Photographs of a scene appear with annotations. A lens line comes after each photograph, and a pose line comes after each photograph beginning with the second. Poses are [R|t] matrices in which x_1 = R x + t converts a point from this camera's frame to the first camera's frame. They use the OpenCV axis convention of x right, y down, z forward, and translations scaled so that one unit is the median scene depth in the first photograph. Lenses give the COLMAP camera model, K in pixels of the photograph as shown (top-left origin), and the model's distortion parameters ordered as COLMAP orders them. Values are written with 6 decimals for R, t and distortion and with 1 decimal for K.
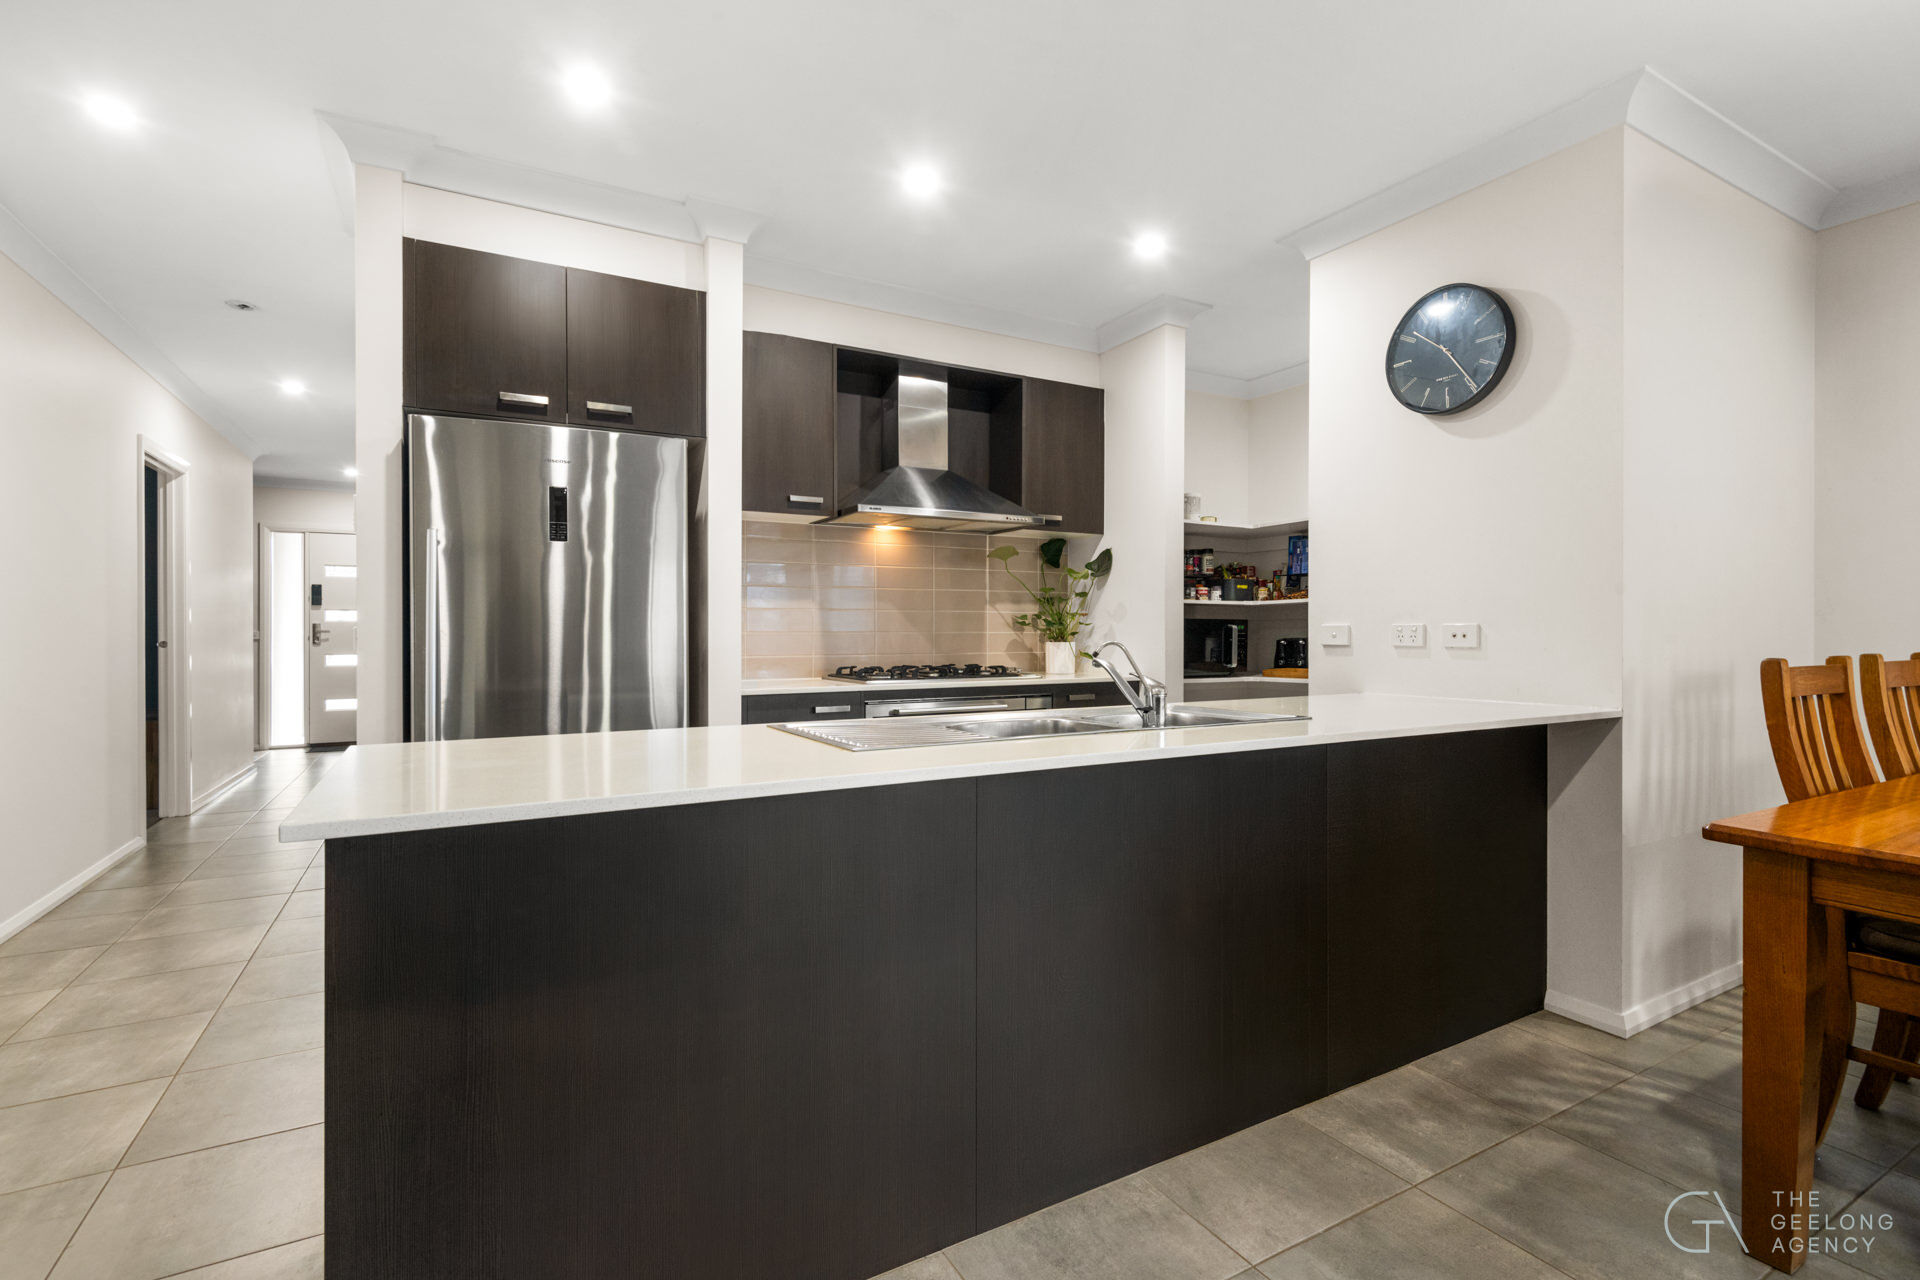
lens RADIAL K [[869.9, 0, 957.8], [0, 869.9, 642.8], [0, 0, 1]] dist [-0.003465, -0.002352]
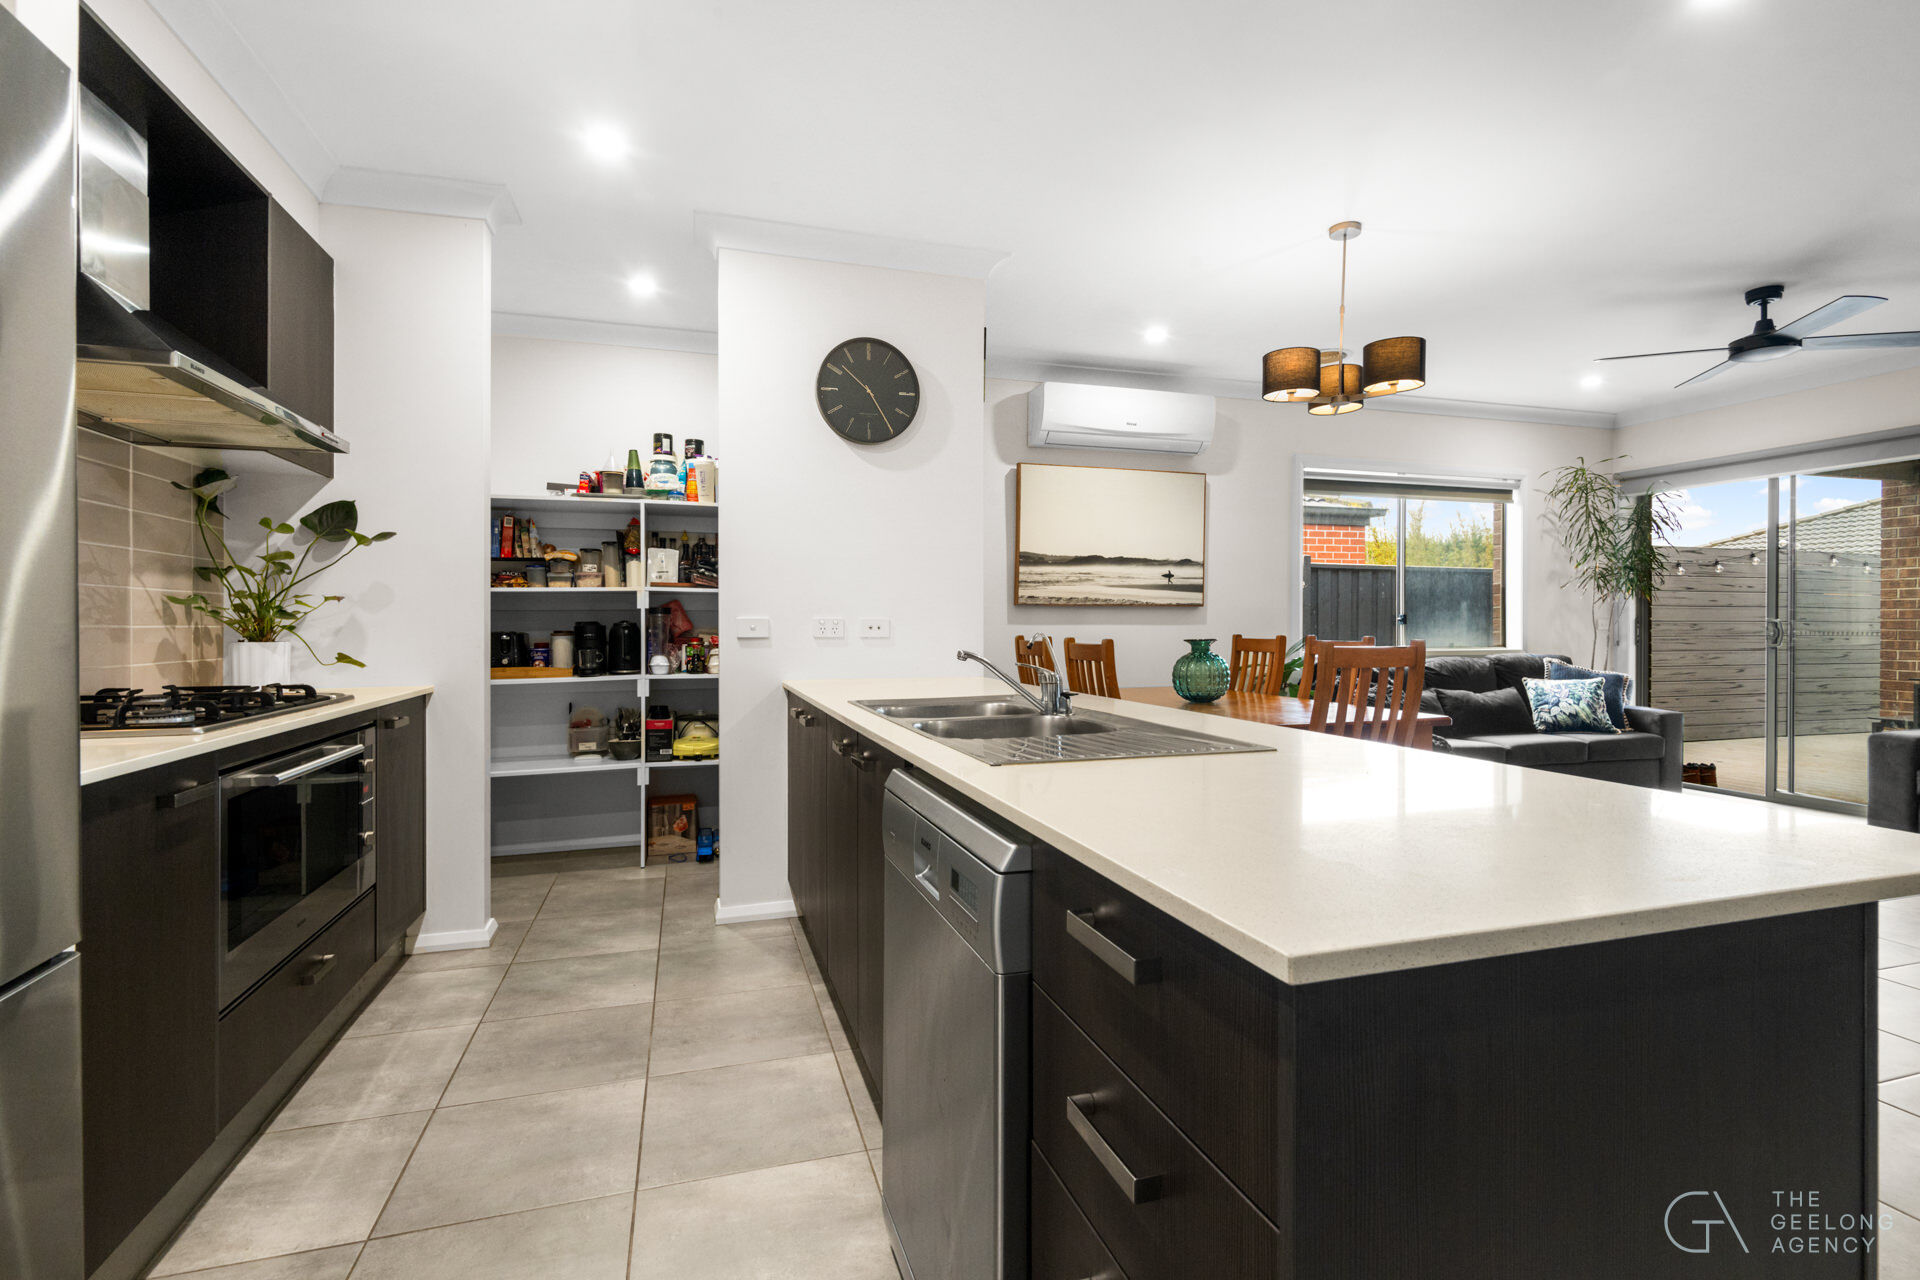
lens RADIAL K [[869.9, 0, 951.1], [0, 869.9, 629.9], [0, 0, 1]] dist [-0.003465, -0.002352]
pose [[0.225719, -0.010371, 0.974137, -0.373149], [0.011241, 0.999904, 0.008040, -0.008937], [-0.974128, 0.009135, 0.225814, 0.394485]]
